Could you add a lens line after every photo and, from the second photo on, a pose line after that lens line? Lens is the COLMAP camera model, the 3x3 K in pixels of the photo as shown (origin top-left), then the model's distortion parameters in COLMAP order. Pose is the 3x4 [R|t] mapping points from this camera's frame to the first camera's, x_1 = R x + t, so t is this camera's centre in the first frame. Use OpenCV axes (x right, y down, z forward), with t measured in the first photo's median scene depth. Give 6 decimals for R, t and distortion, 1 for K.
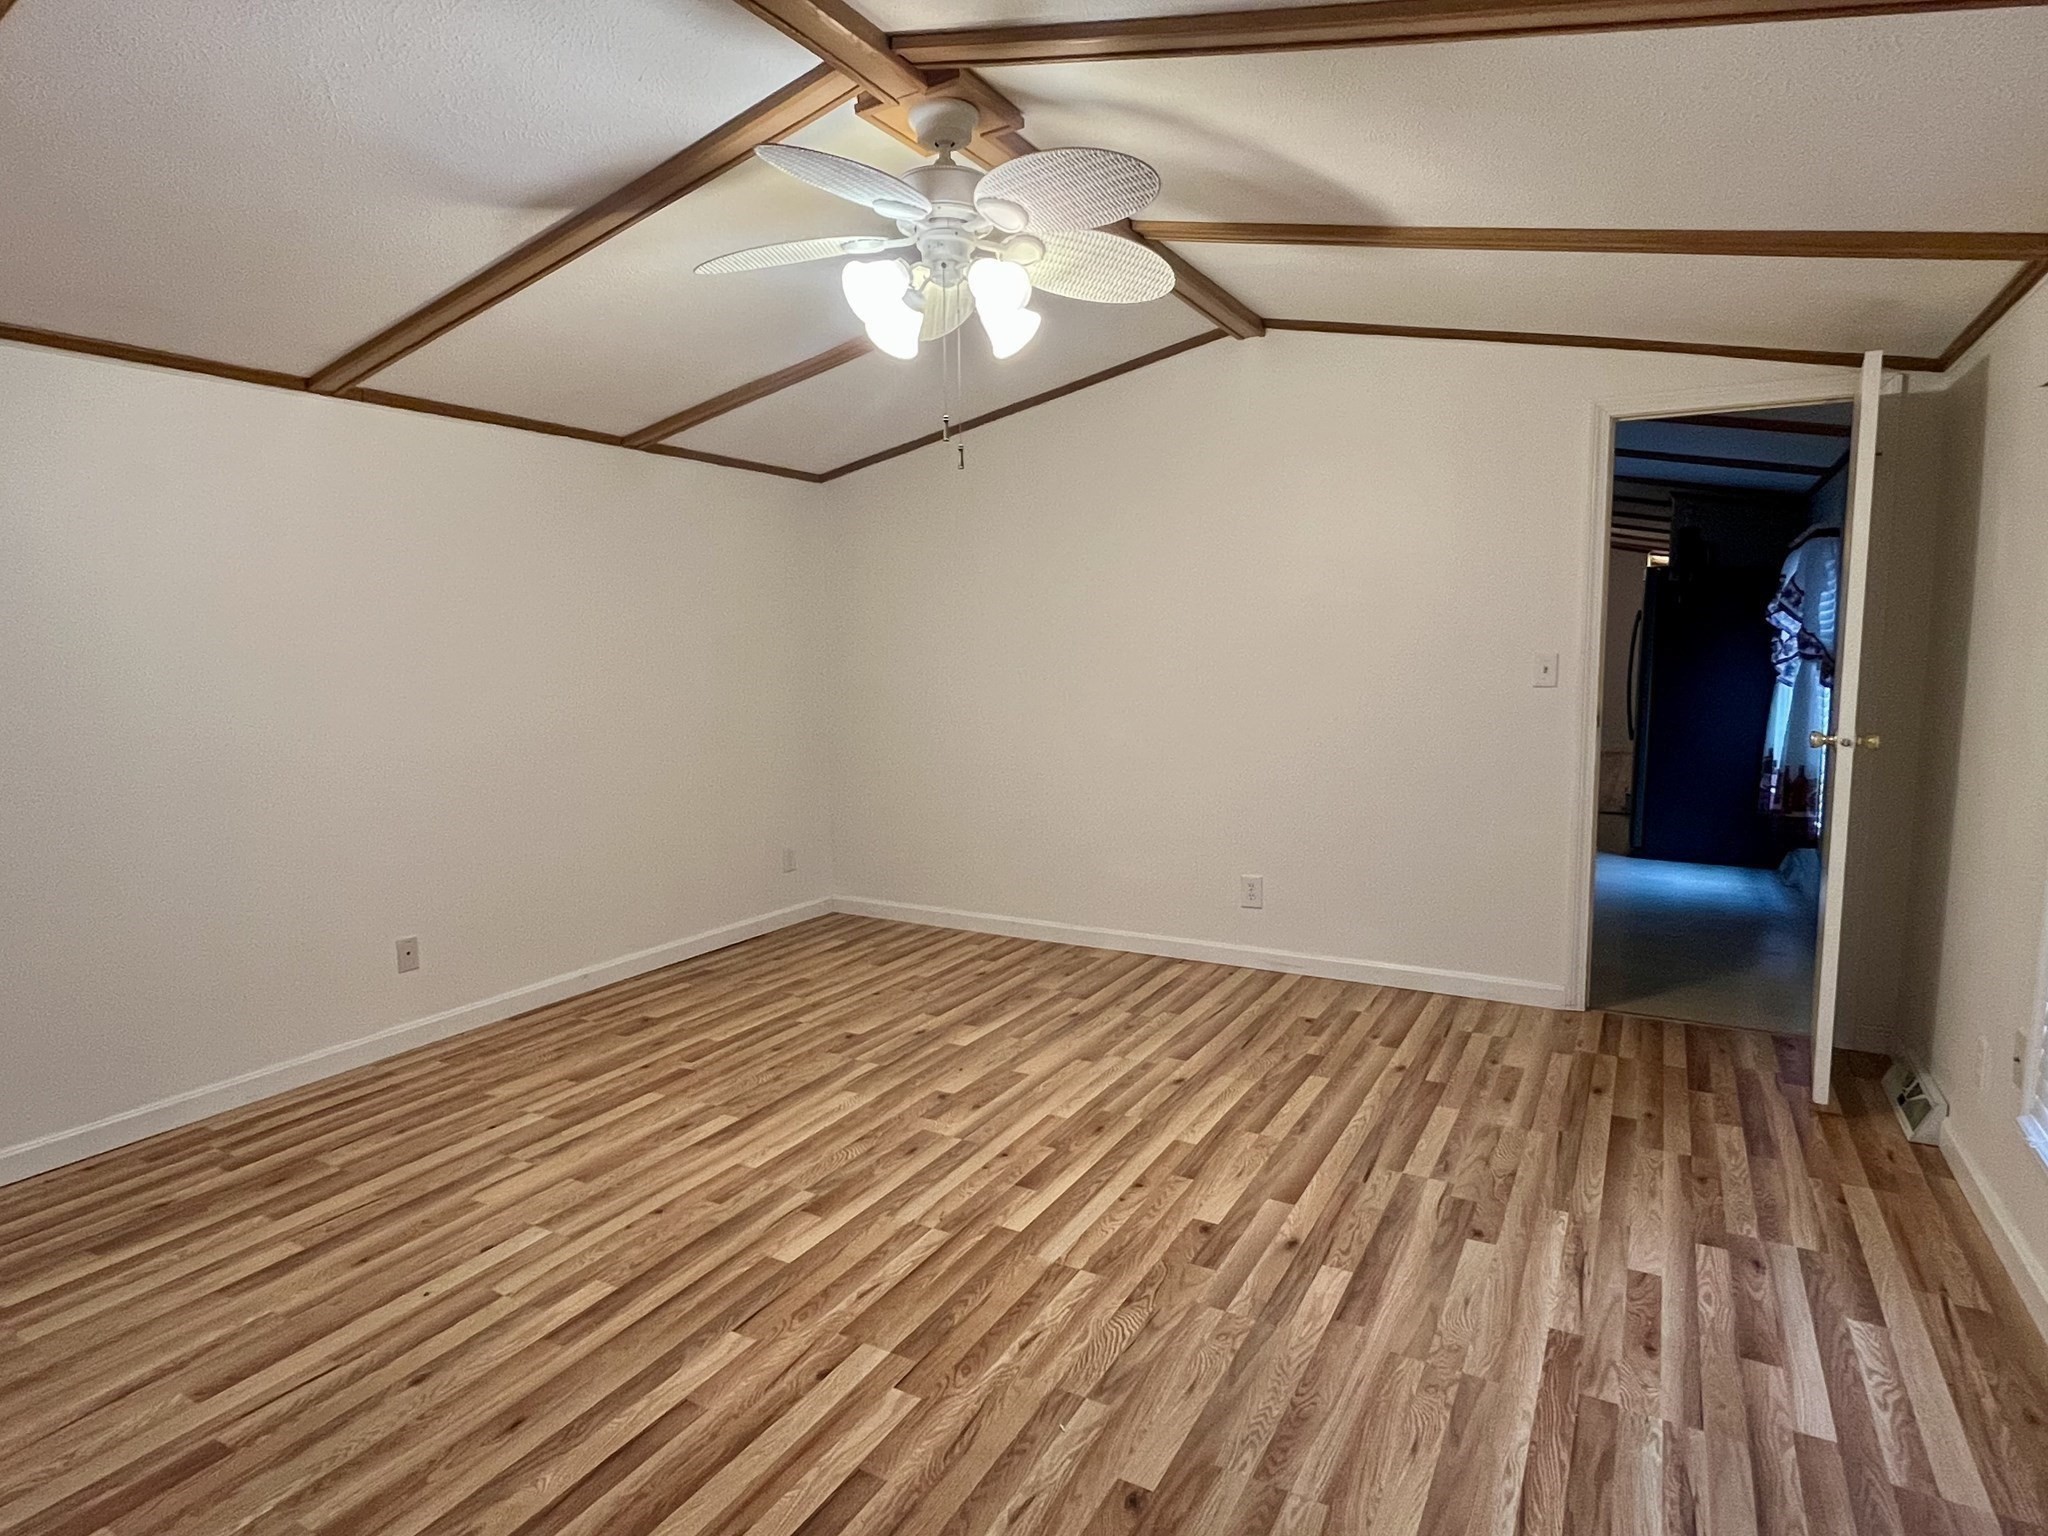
lens RADIAL K [[1132.6, 0, 1023.1], [0, 1132.6, 760.7], [0, 0, 1]] dist [0.000766, 0.000652]
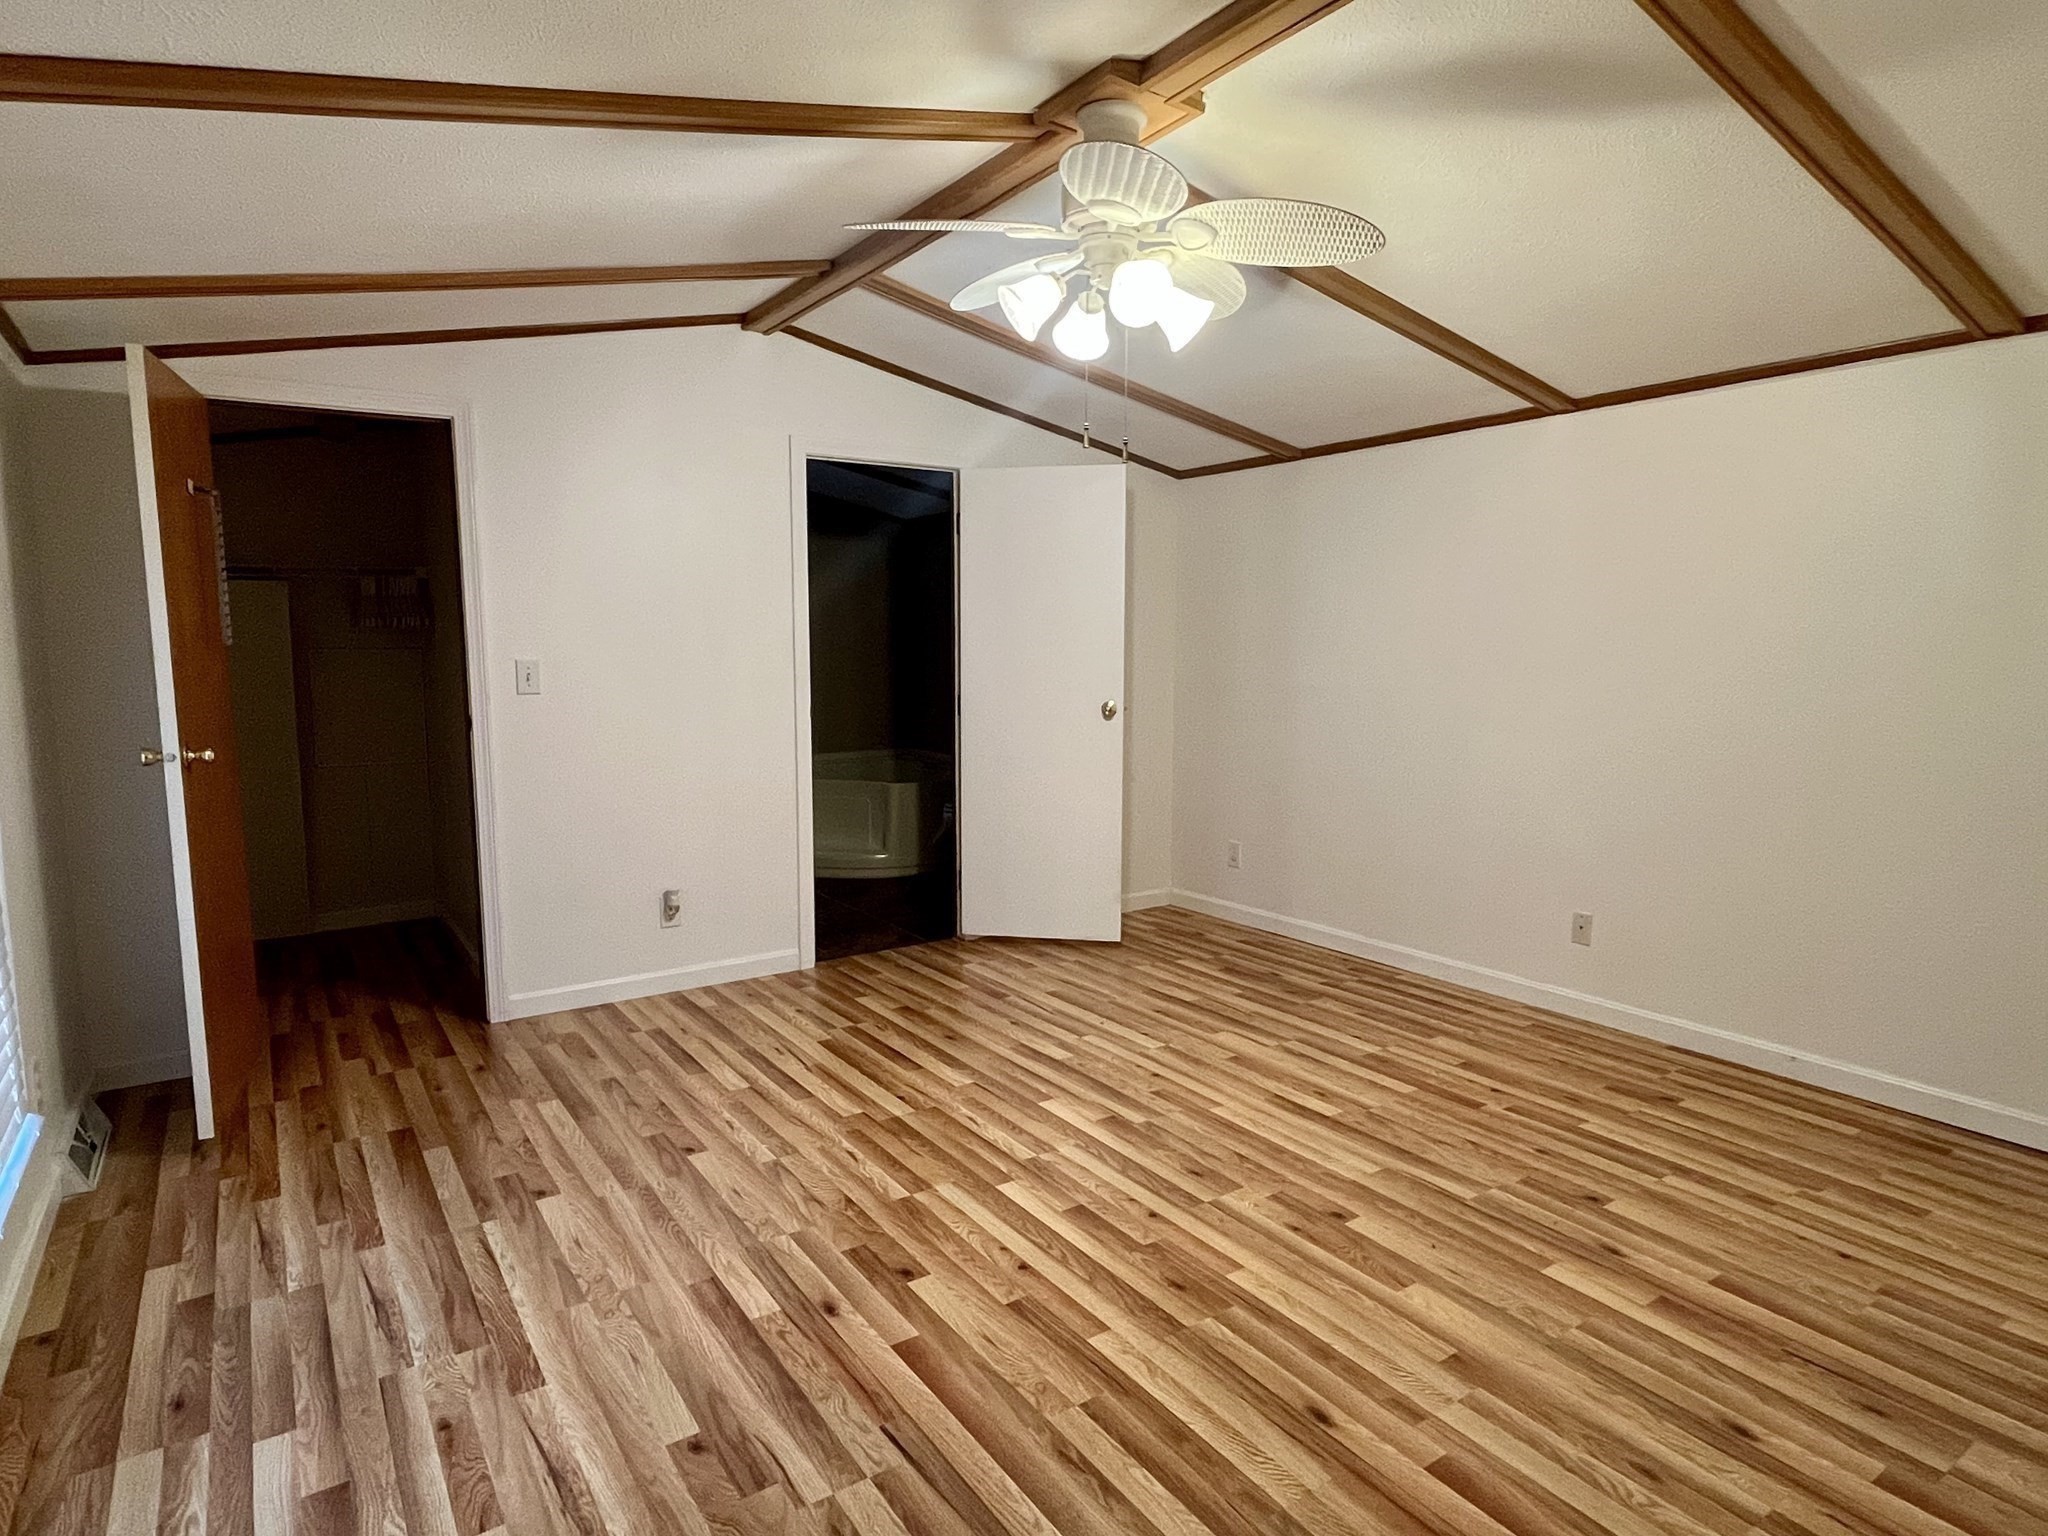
lens RADIAL K [[1132.6, 0, 1026.0], [0, 1132.6, 769.5], [0, 0, 1]] dist [0.000766, 0.000652]
pose [[-0.435838, 0.117647, -0.892303, 0.979299], [-0.085386, 0.981543, 0.171119, -0.180068], [0.895966, 0.150771, -0.417748, 1.529105]]
